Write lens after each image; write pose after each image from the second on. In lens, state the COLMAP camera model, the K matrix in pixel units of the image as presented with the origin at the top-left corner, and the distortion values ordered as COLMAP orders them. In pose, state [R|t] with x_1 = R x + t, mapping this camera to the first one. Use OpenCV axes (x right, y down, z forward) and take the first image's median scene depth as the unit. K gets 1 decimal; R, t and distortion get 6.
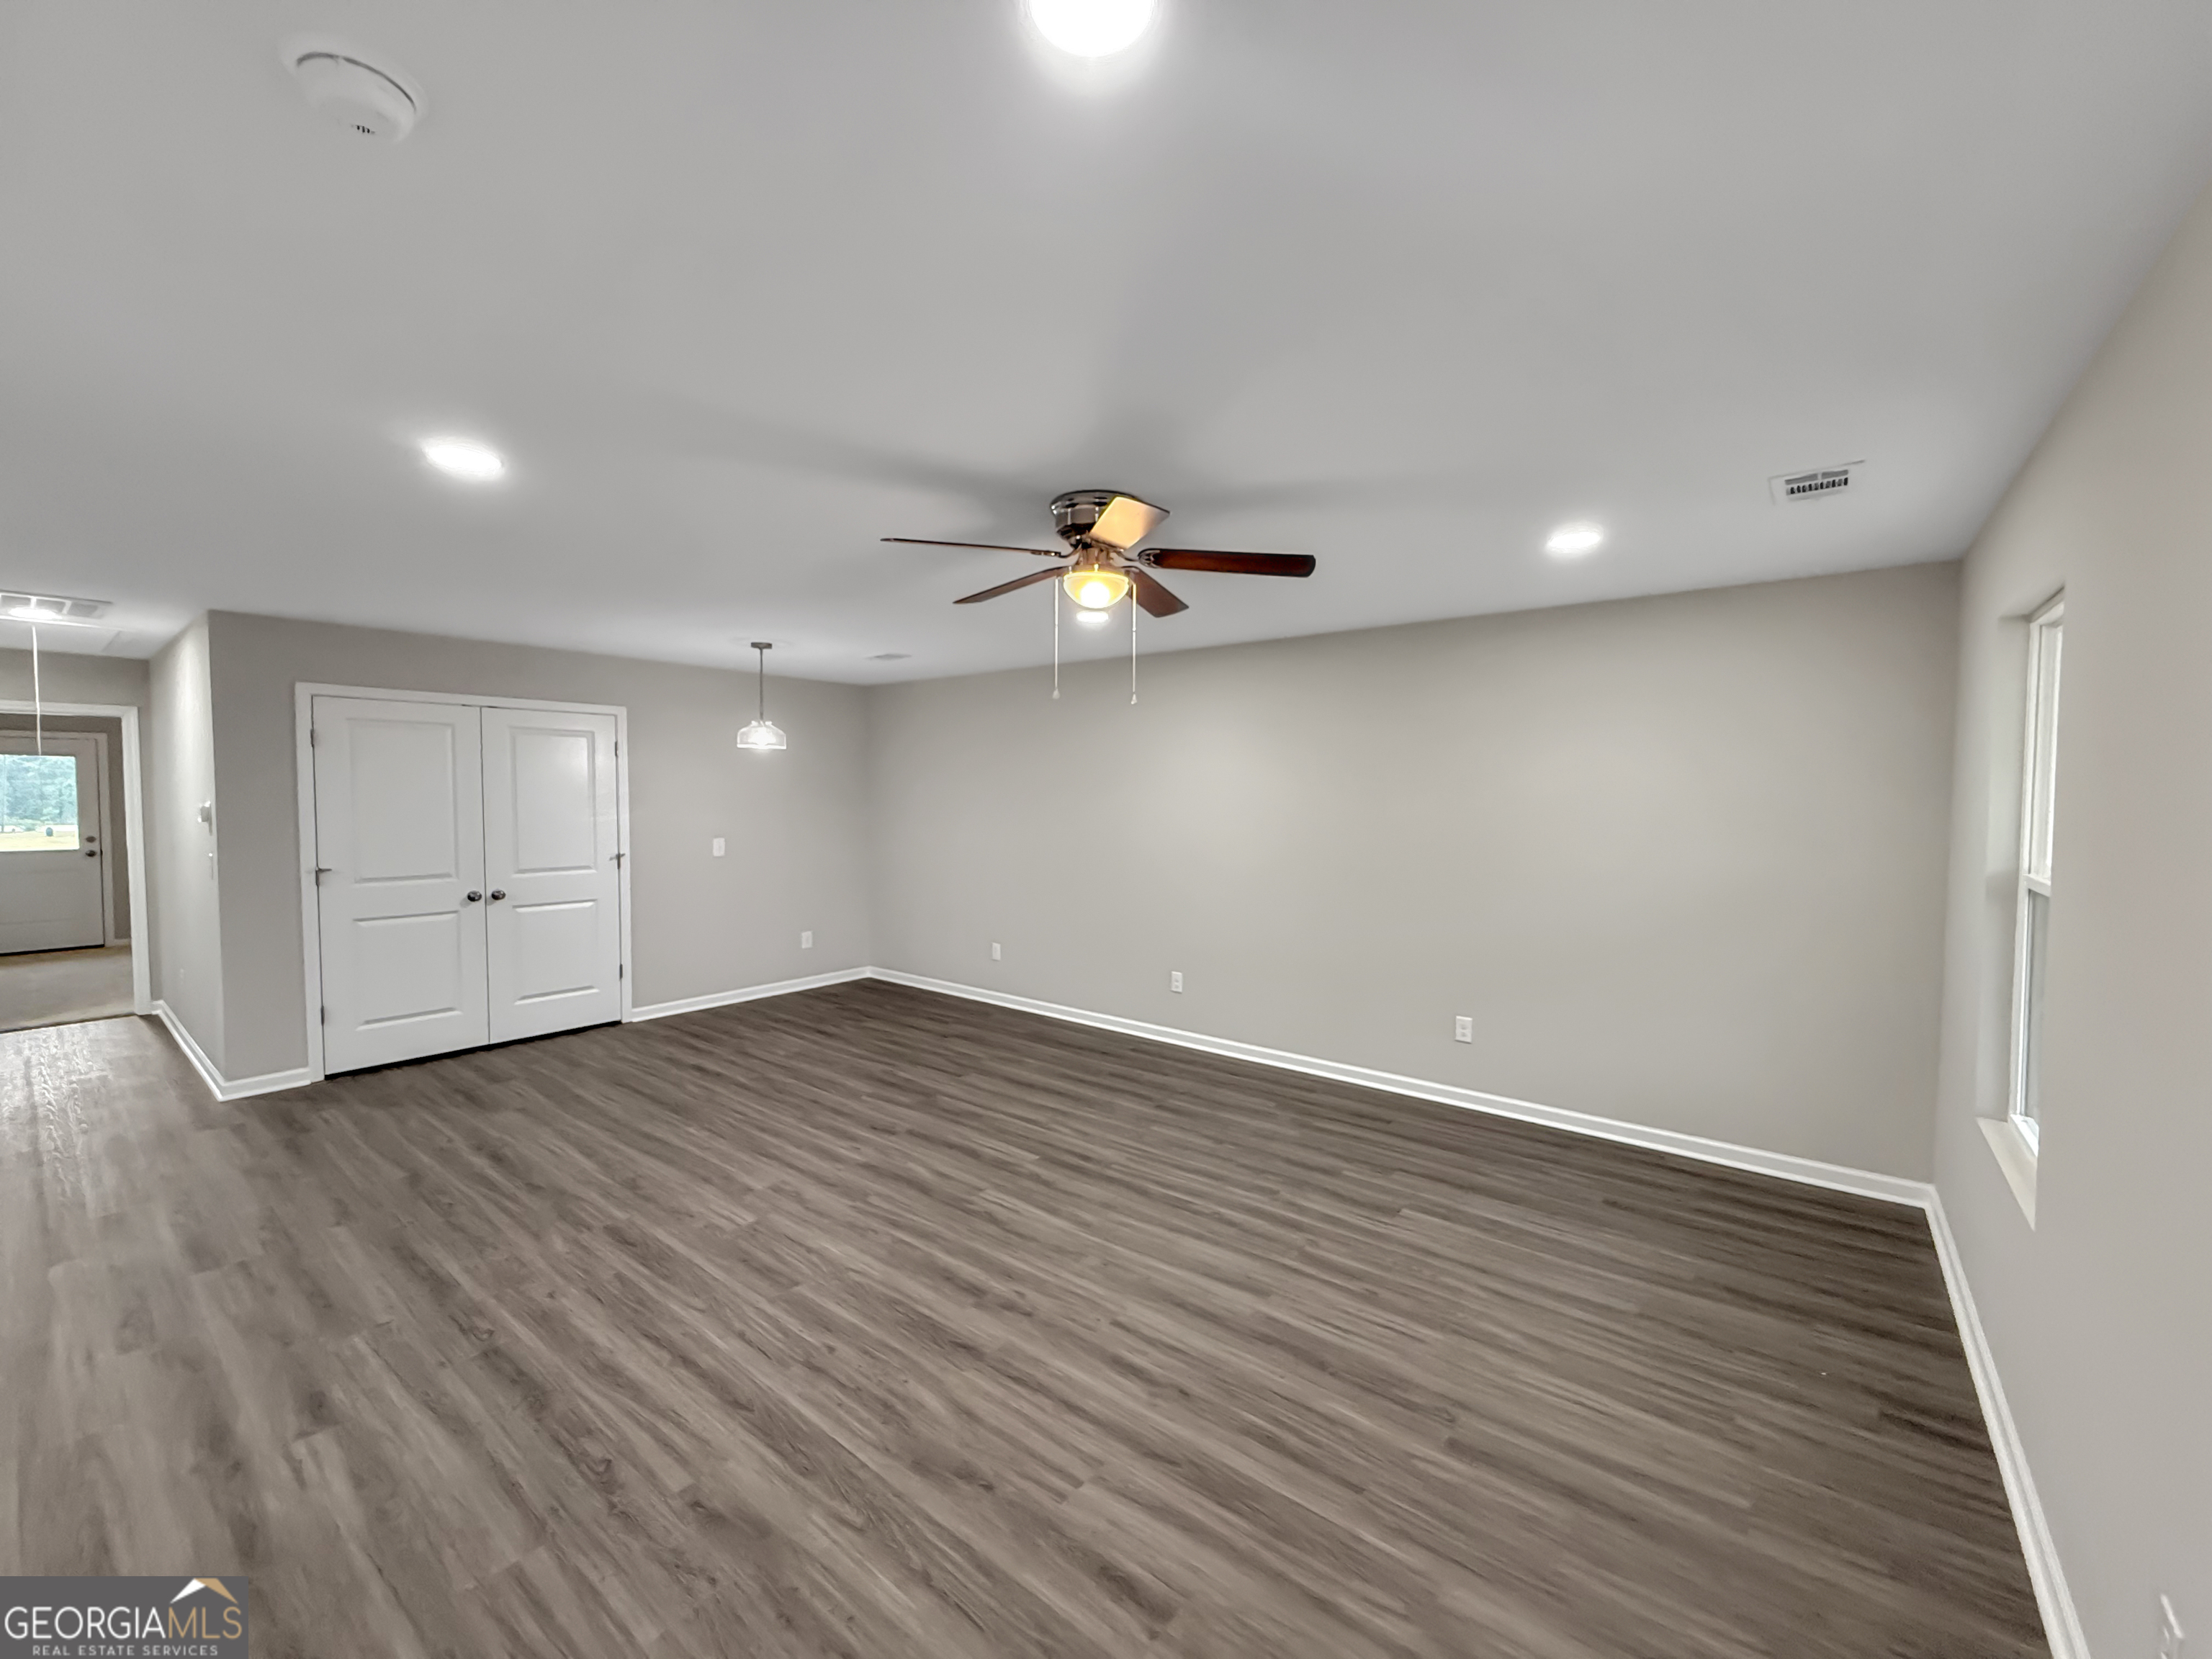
lens RADIAL K [[881.0, 0, 1098.4], [0, 881.0, 829.1], [0, 0, 1]] dist [-0.000721, -0.000237]
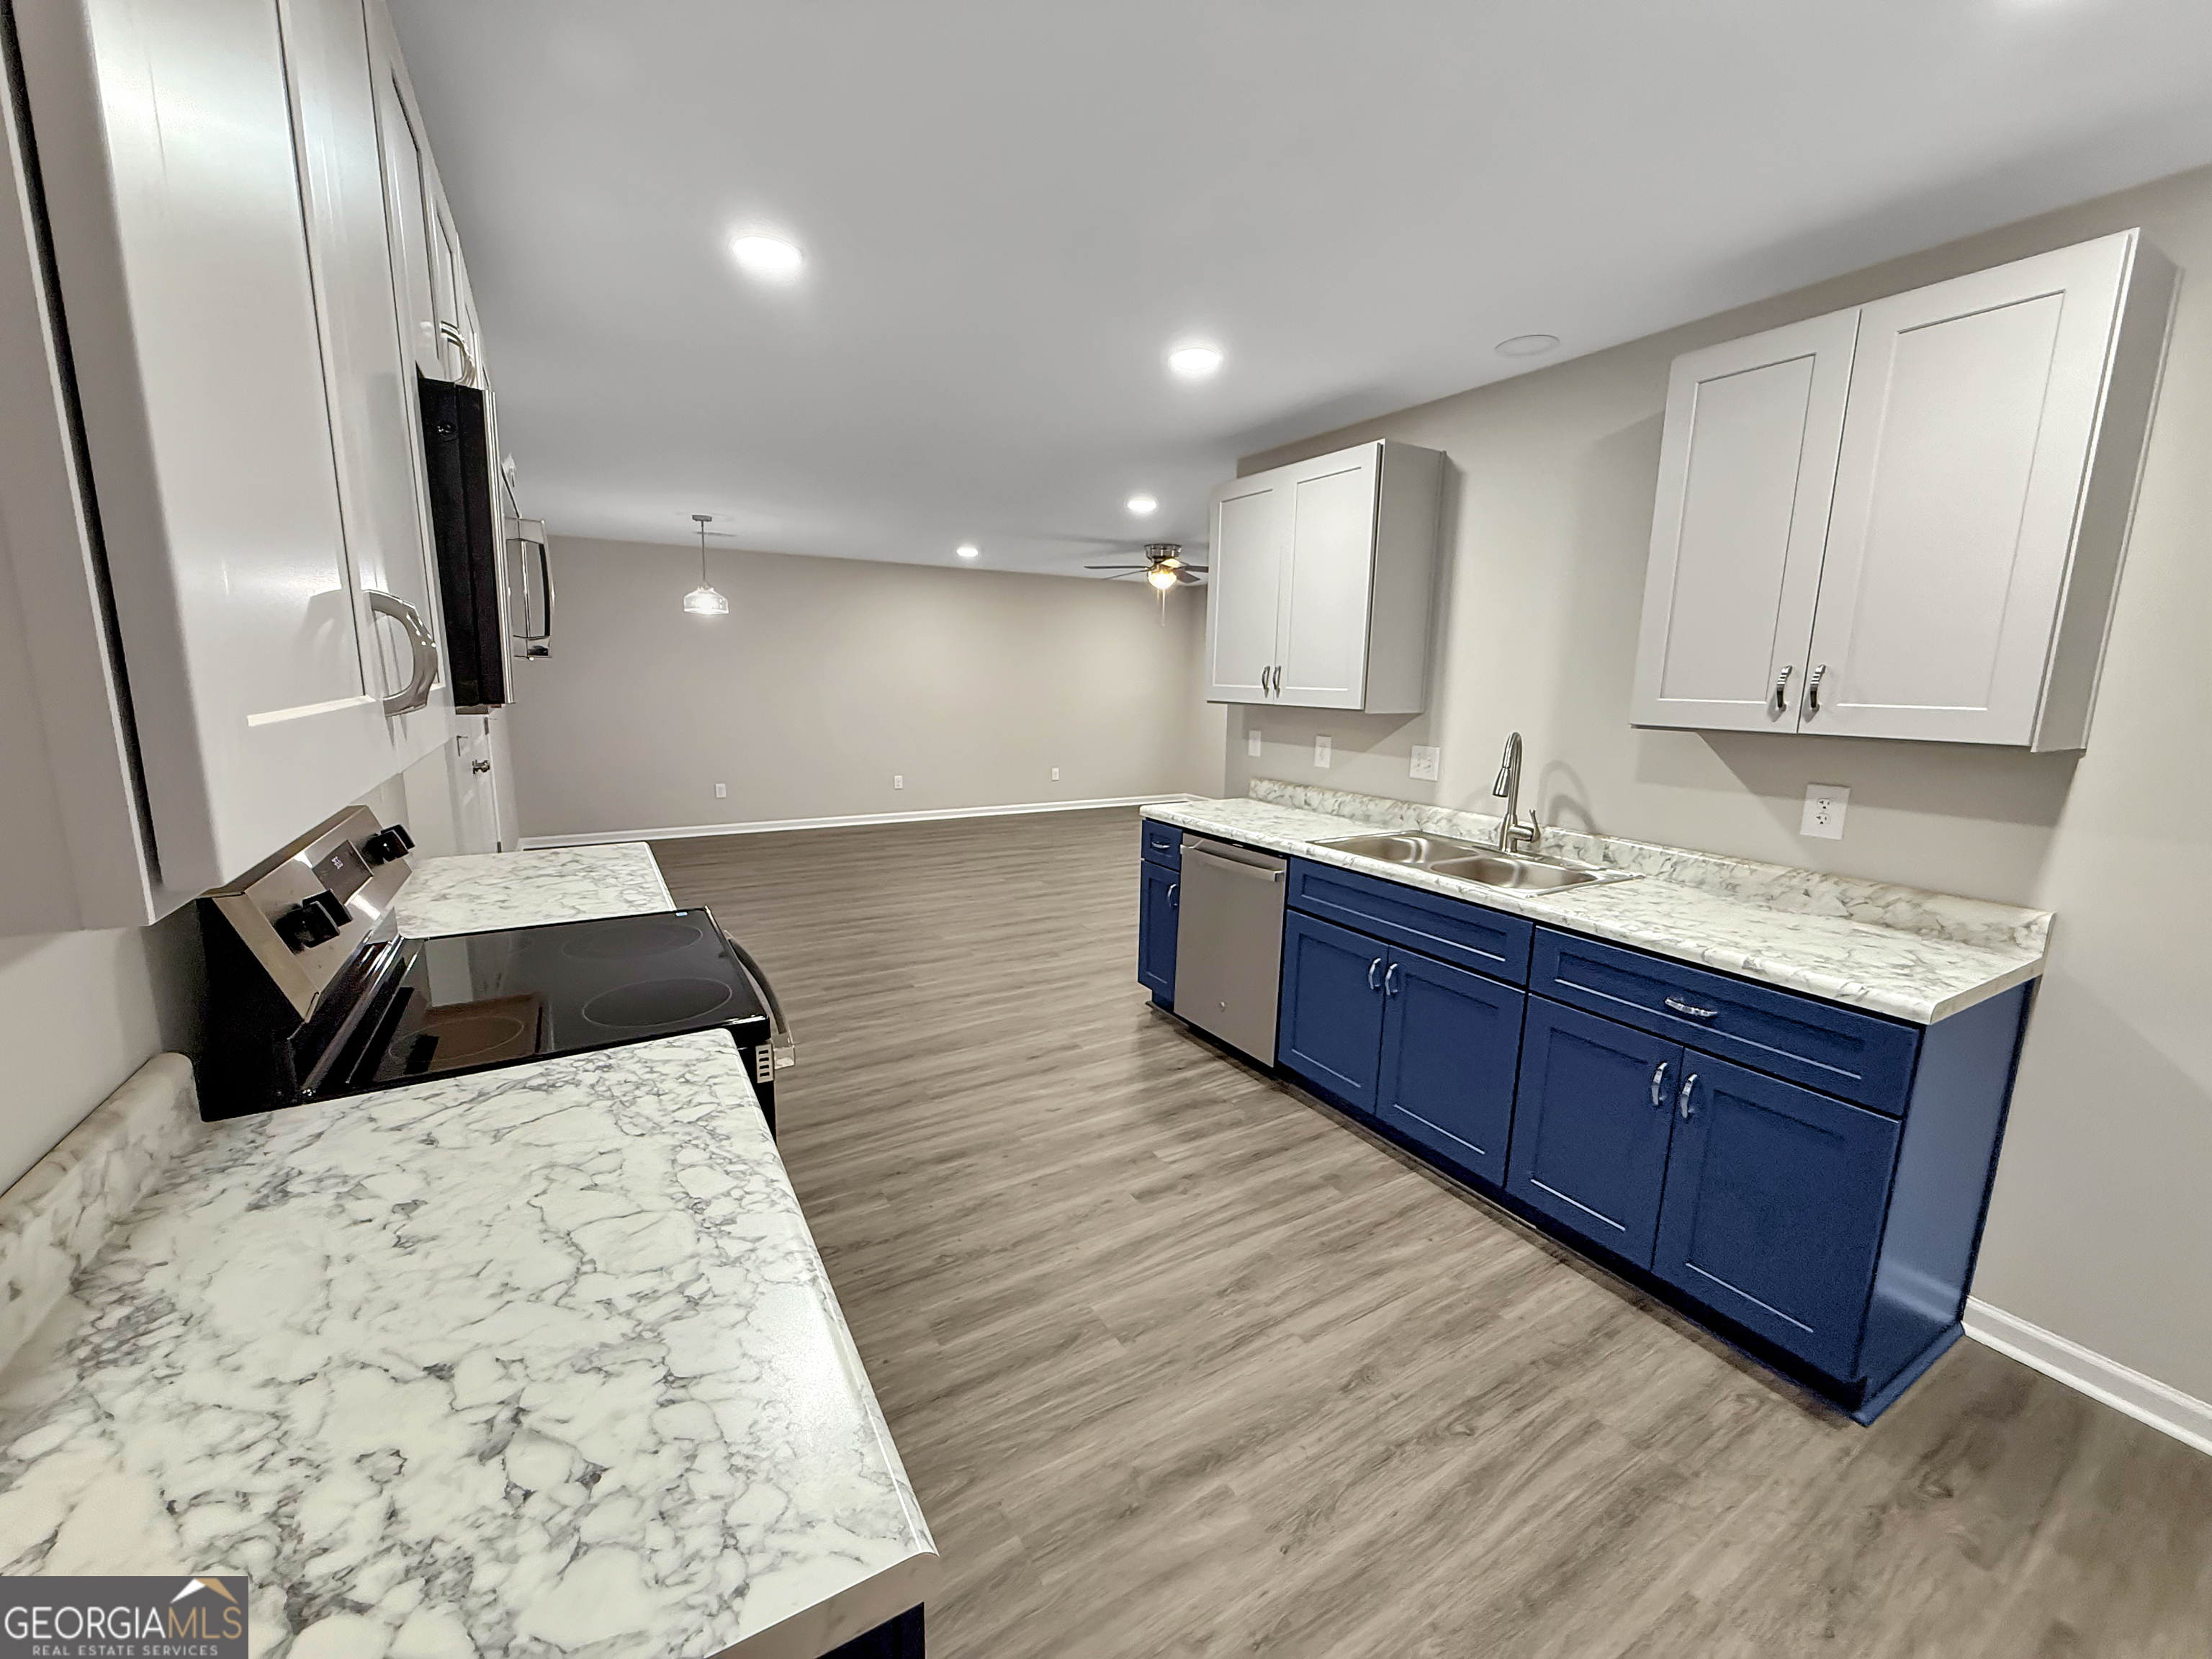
lens RADIAL K [[878.0, 0, 1099.7], [0, 878.0, 828.8], [0, 0, 1]] dist [-0.000102, -0.000033]
pose [[0.352286, -0.163584, 0.921485, -1.983625], [0.024129, 0.985866, 0.165789, 0.012069], [-0.935581, -0.036171, 0.351254, 0.191136]]
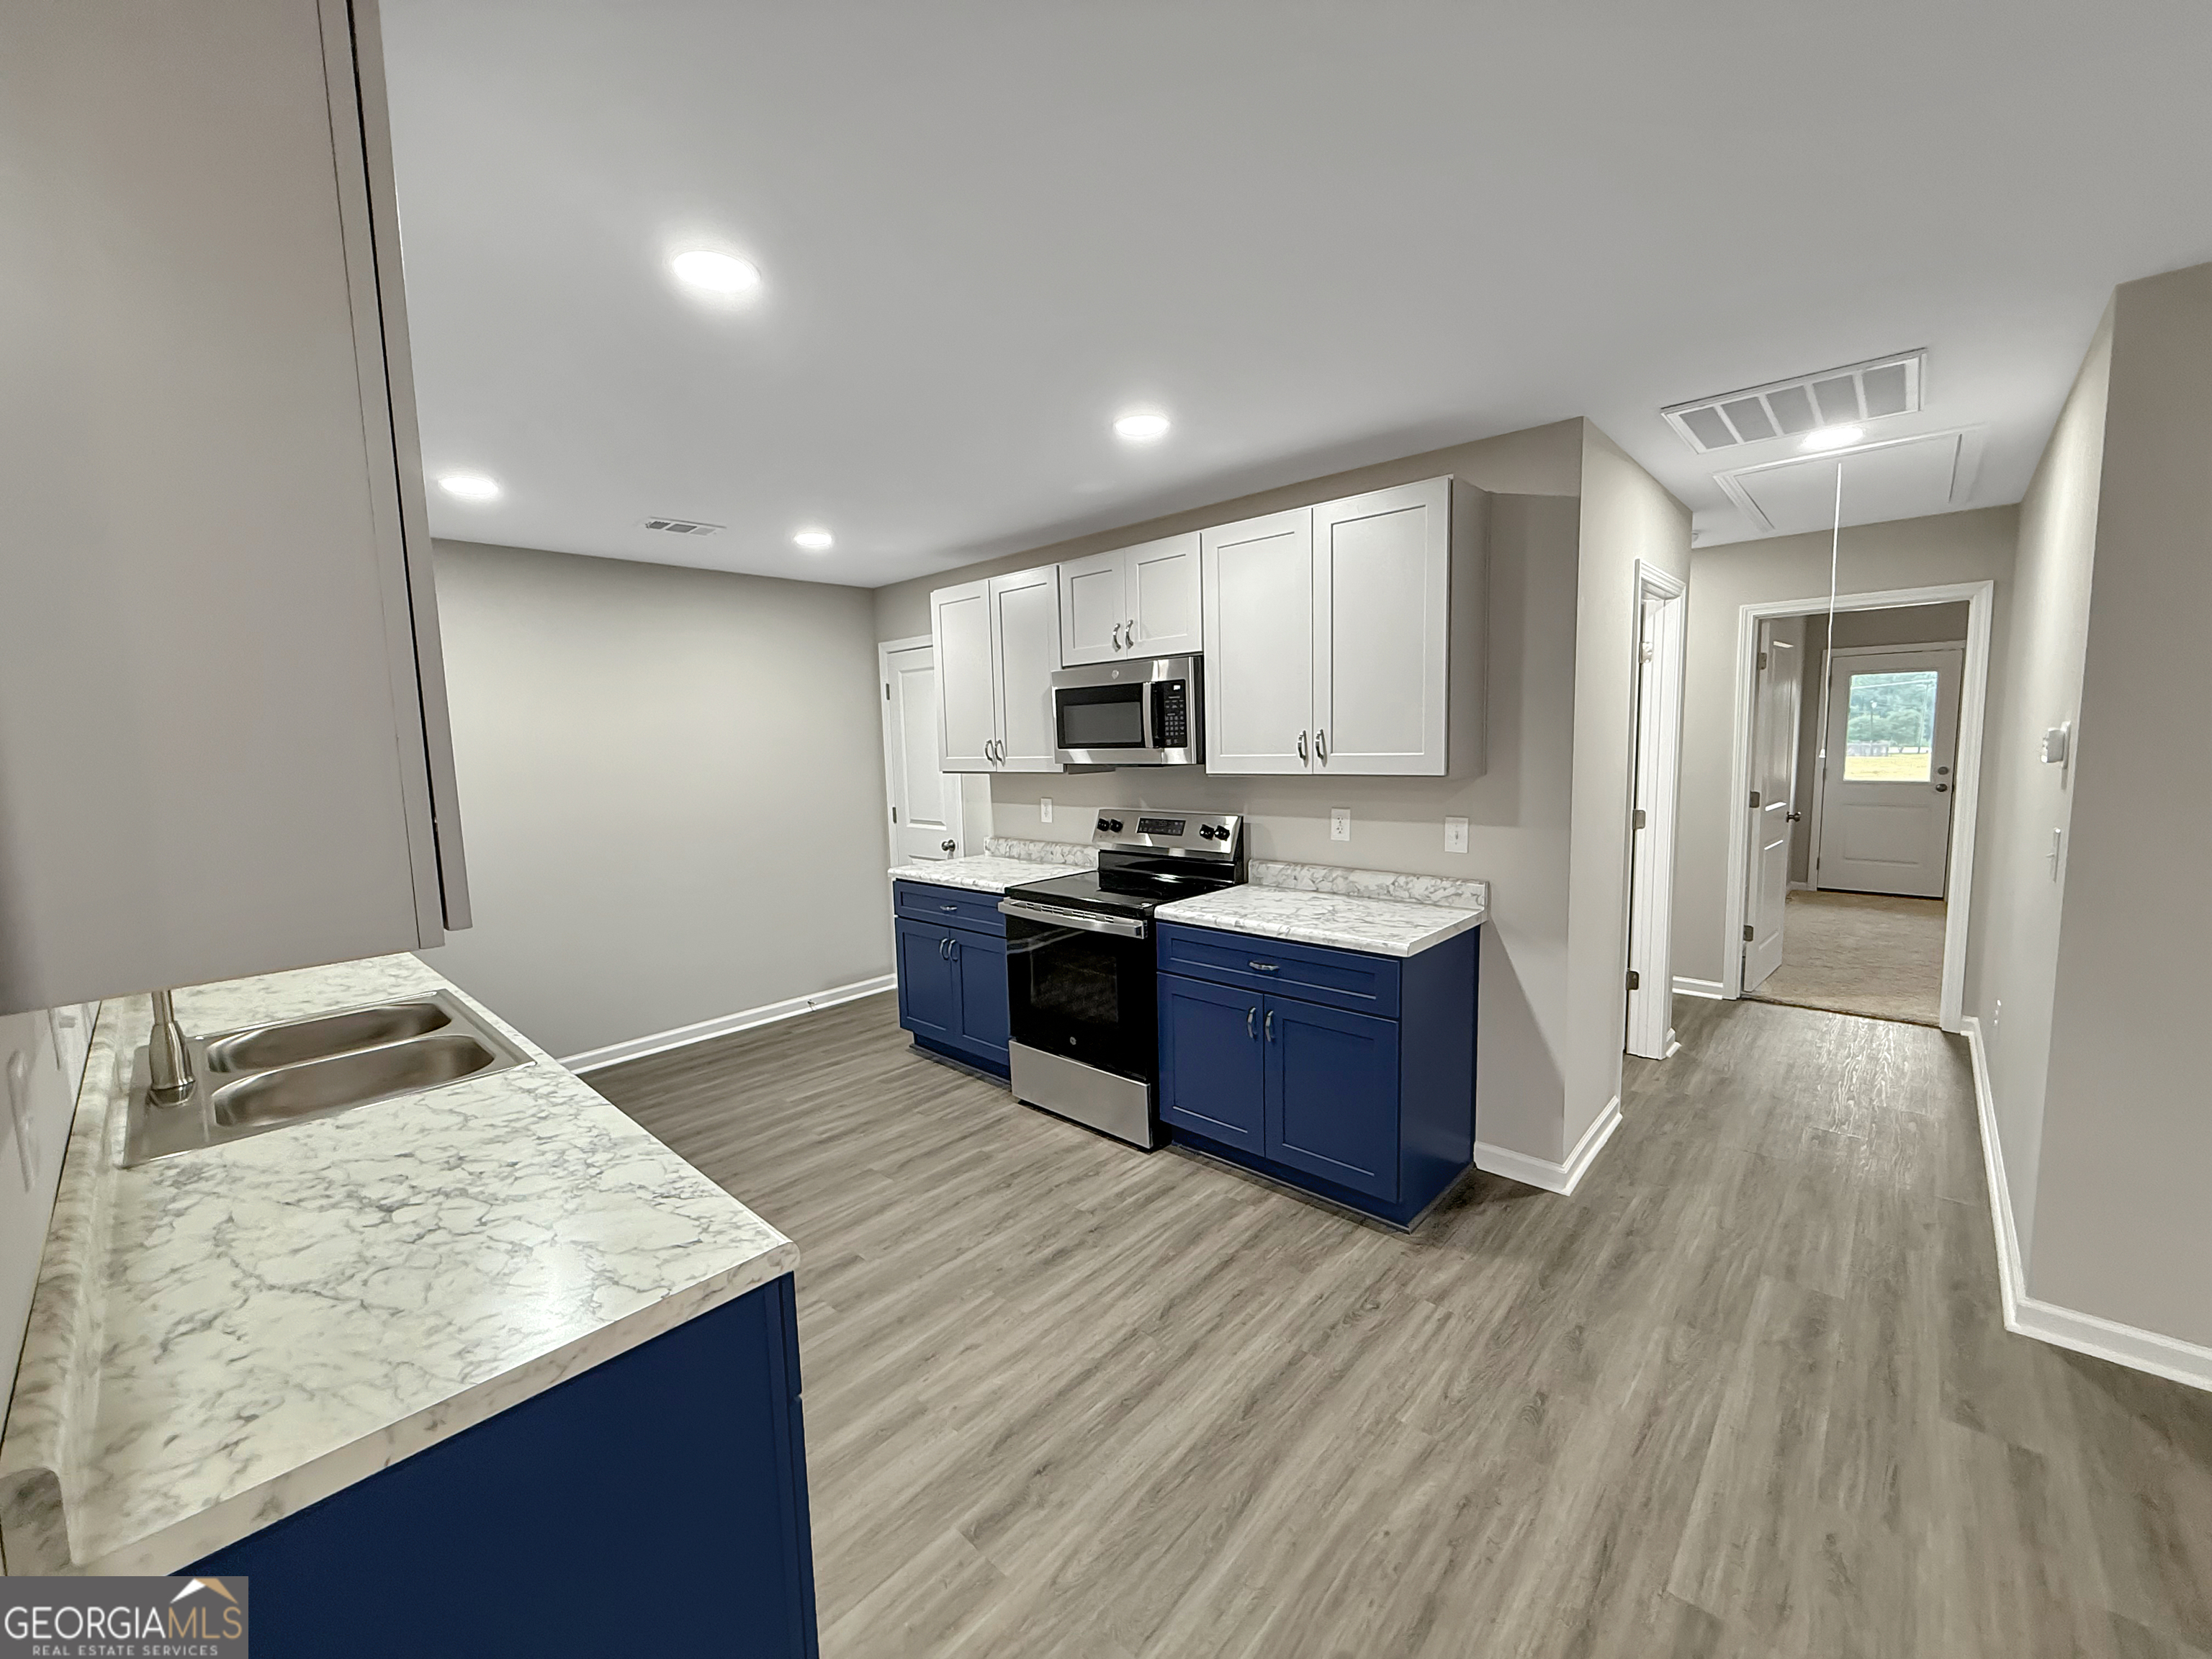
lens RADIAL K [[878.0, 0, 1099.7], [0, 878.0, 828.8], [0, 0, 1]] dist [-0.000102, -0.000033]
pose [[-0.074599, 0.102913, -0.991889, -0.640976], [-0.016084, 0.994407, 0.104384, -0.019113], [0.997084, 0.023741, -0.072526, 0.665635]]
